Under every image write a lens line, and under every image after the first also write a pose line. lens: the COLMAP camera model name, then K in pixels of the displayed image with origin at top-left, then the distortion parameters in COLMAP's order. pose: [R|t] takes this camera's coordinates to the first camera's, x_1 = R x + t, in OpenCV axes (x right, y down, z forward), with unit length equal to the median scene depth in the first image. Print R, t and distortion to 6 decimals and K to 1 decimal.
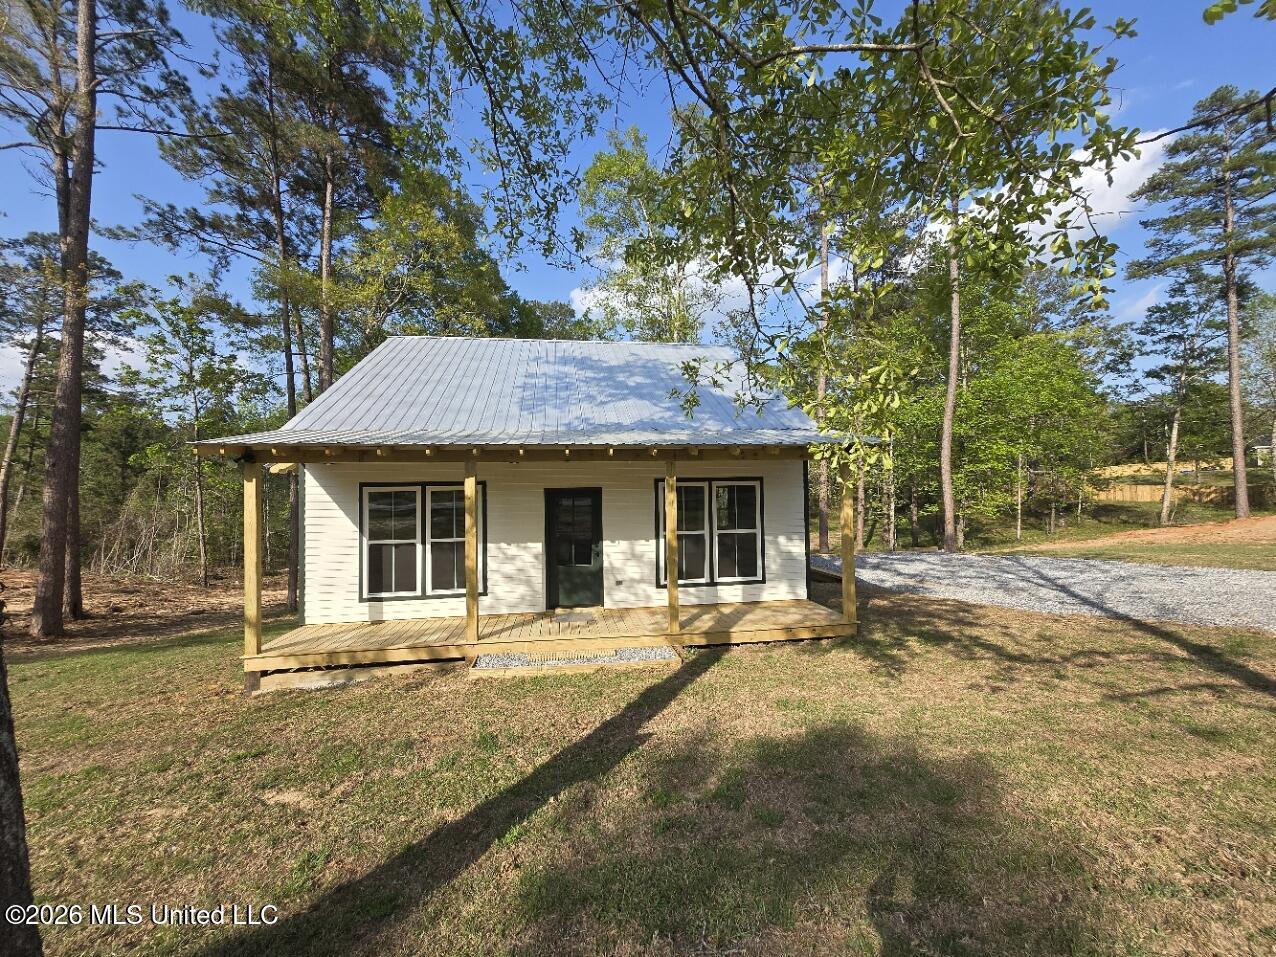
lens RADIAL K [[502.4, 0, 634.0], [0, 502.4, 484.0], [0, 0, 1]] dist [0.001949, -0.000712]
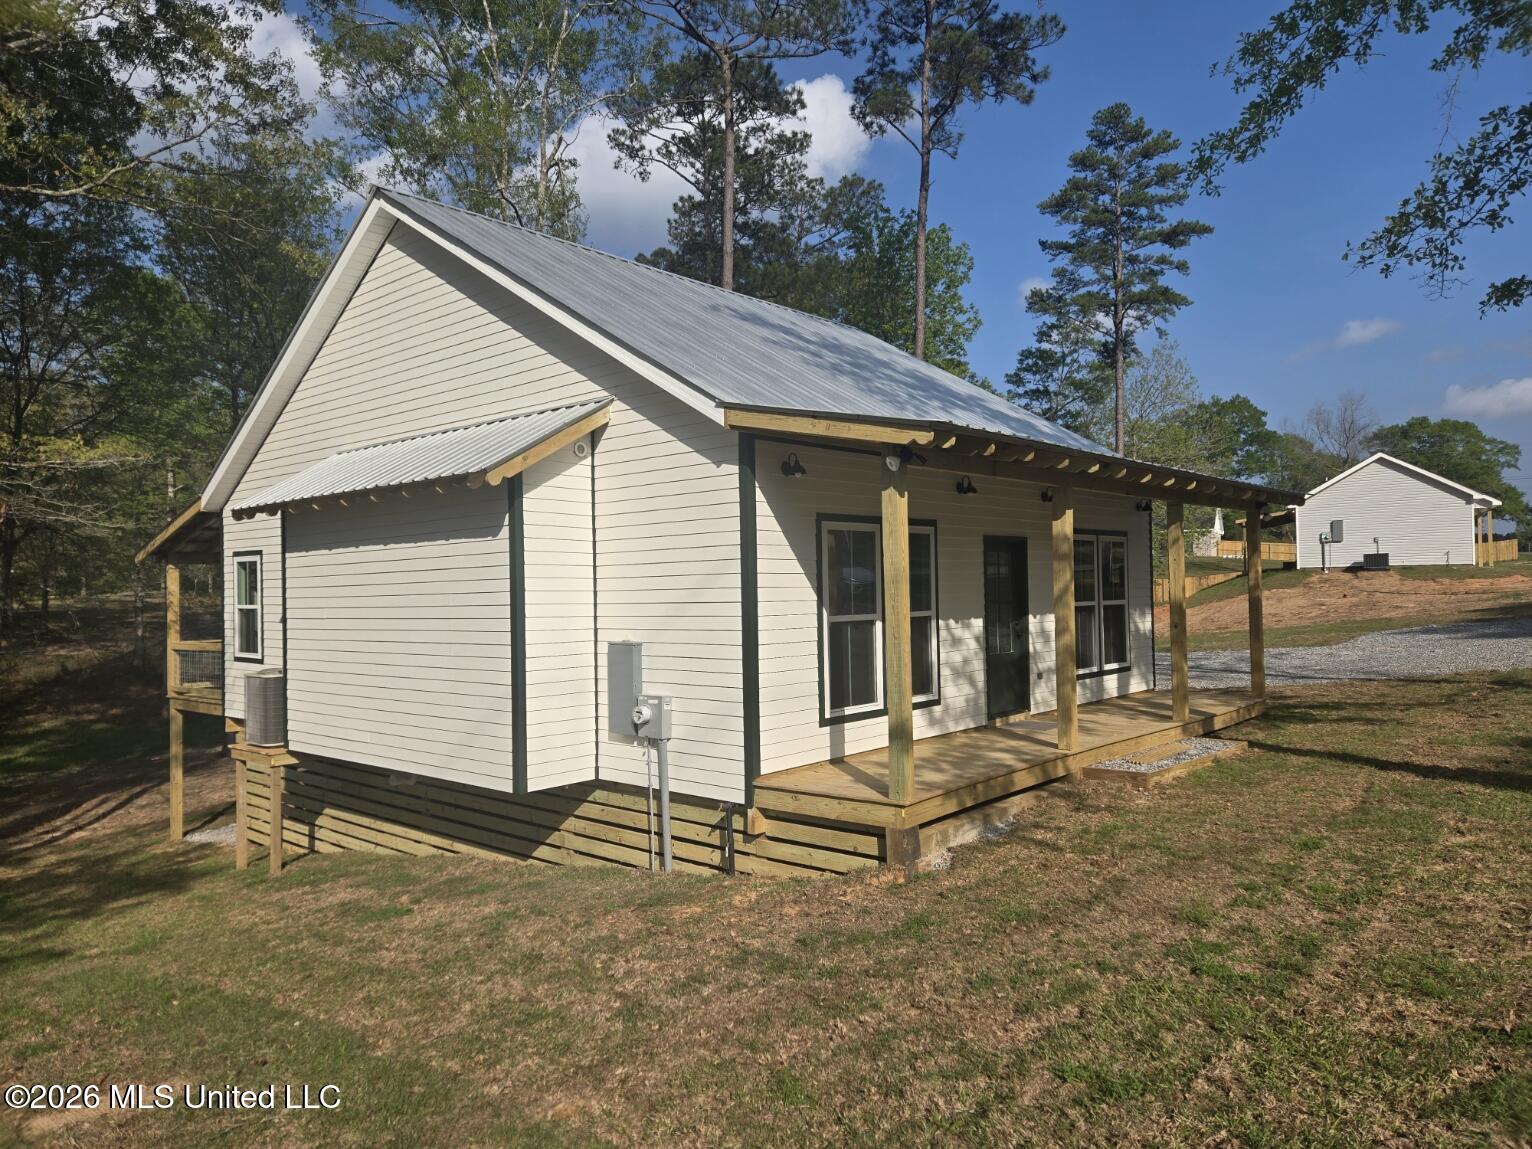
lens RADIAL K [[1023.5, 0, 773.6], [0, 1023.5, 569.2], [0, 0, 1]] dist [0.071828, 0.001333]
pose [[0.765261, 0.010536, 0.643634, -1.180541], [0.003322, 0.999788, -0.020315, 0.074618], [-0.643712, 0.017685, 0.765063, 0.141163]]
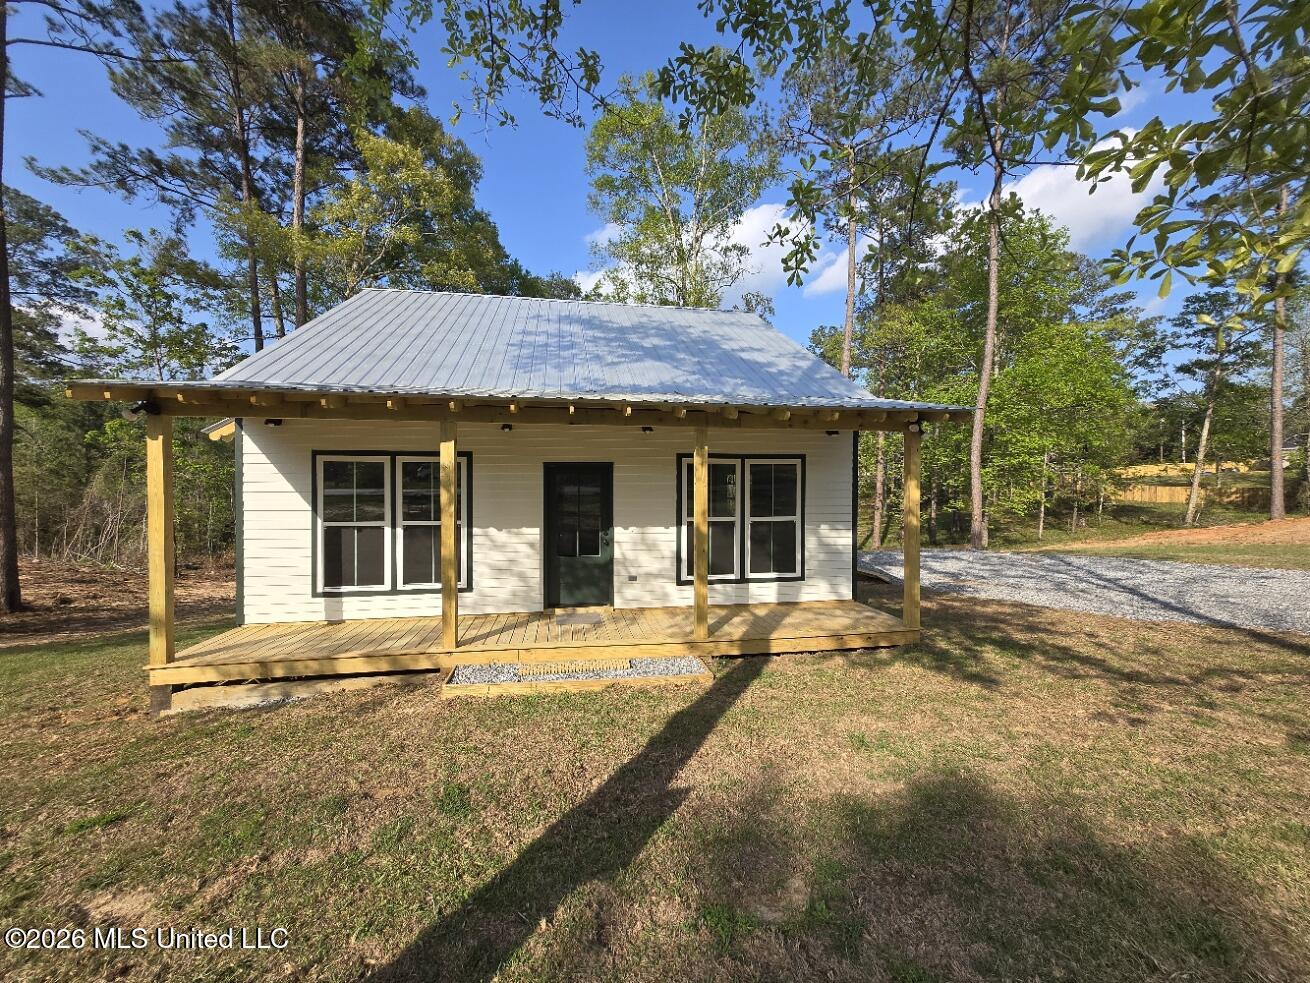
lens RADIAL K [[515.8, 0, 650.4], [0, 515.8, 495.3], [0, 0, 1]] dist [0.001949, -0.000712]
pose [[0.999603, 0.016323, 0.022956, -0.020949], [-0.017077, 0.999308, 0.033042, 0.029877], [-0.022401, -0.033421, 0.999190, 0.143707]]
